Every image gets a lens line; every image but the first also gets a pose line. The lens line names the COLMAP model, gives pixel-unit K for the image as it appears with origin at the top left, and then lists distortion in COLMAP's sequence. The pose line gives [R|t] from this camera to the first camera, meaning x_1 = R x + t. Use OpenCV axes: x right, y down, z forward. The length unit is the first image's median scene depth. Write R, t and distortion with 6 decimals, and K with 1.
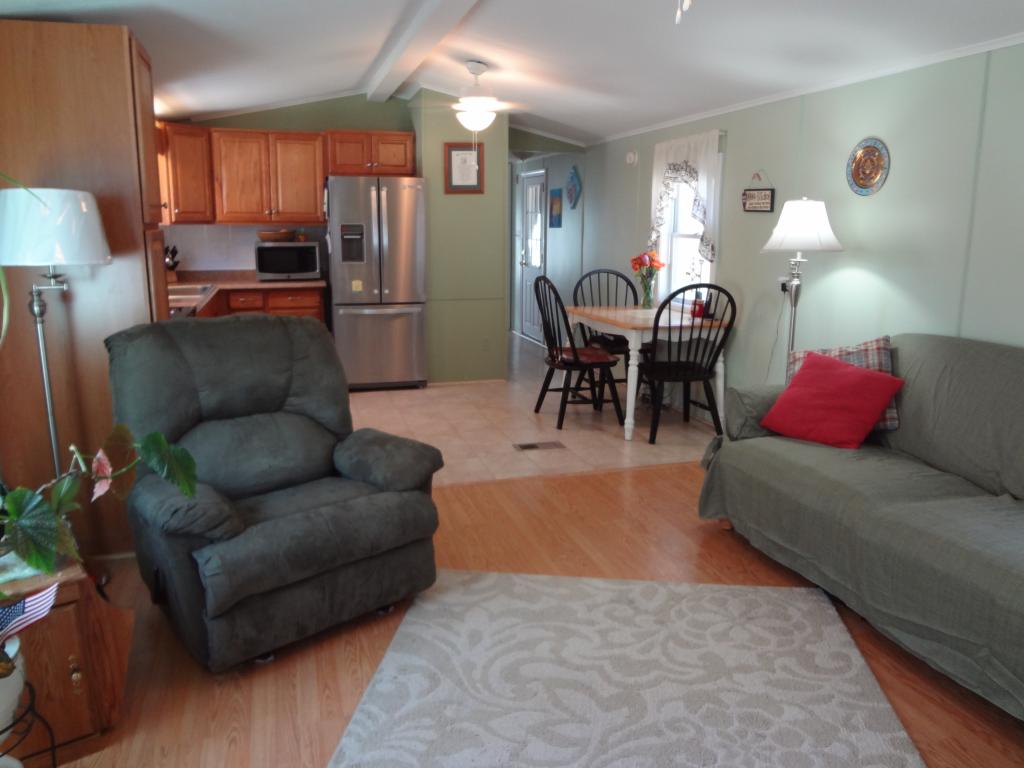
lens RADIAL K [[762.7, 0, 512.0], [0, 762.7, 384.0], [0, 0, 1]] dist [-0.035876, -0.005051]
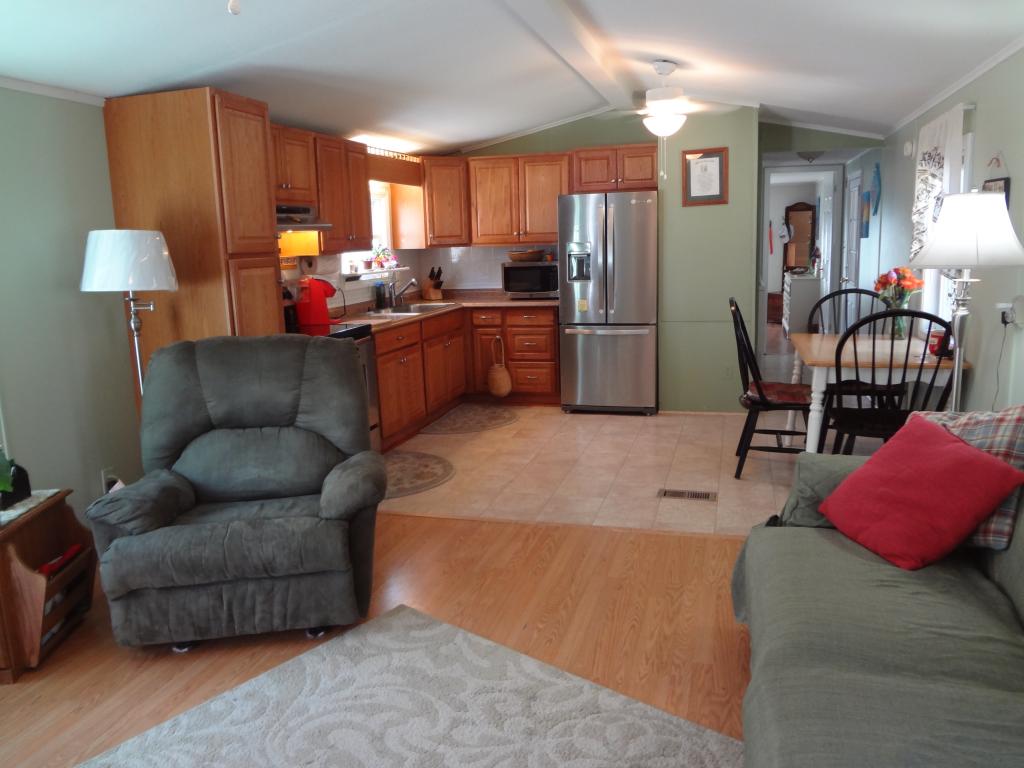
lens RADIAL K [[762.7, 0, 512.0], [0, 762.7, 384.0], [0, 0, 1]] dist [-0.035876, -0.005051]
pose [[0.835039, 0.067764, -0.546001, 0.352069], [-0.077682, 0.996966, 0.004927, -0.034802], [0.544678, 0.038301, 0.837770, 0.177725]]
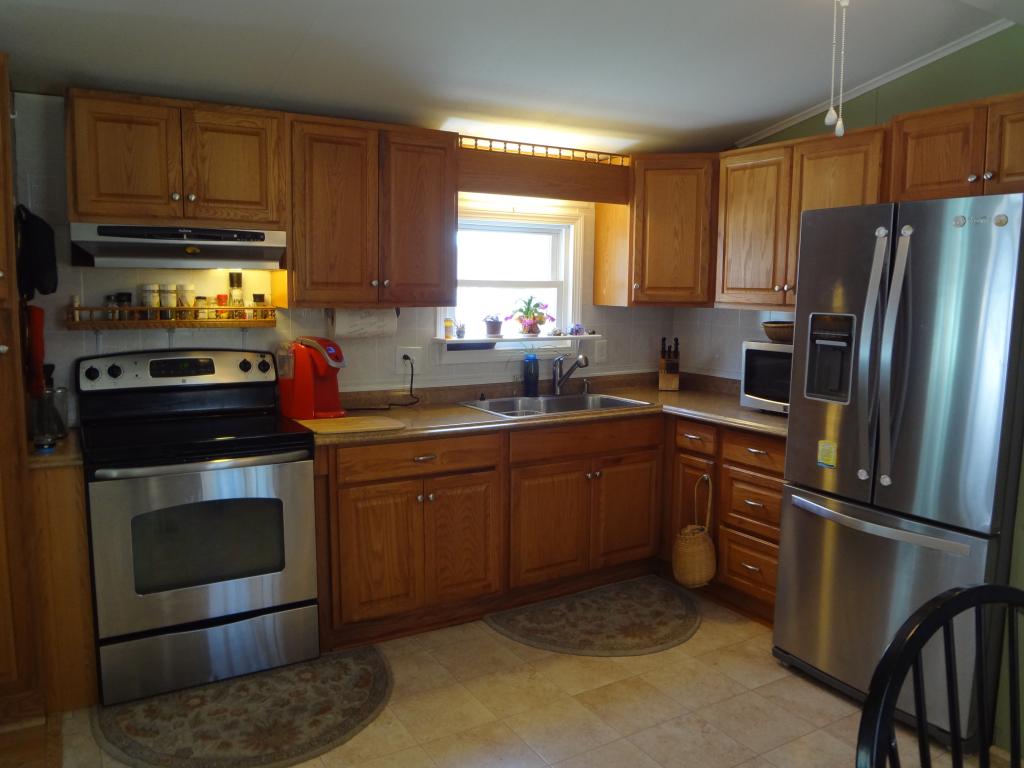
lens RADIAL K [[762.7, 0, 512.0], [0, 762.7, 384.0], [0, 0, 1]] dist [-0.035876, -0.005051]
pose [[0.240762, 0.115254, -0.963717, 0.230786], [-0.215372, 0.974515, 0.062740, -0.208508], [0.946387, 0.192452, 0.259449, 0.942237]]
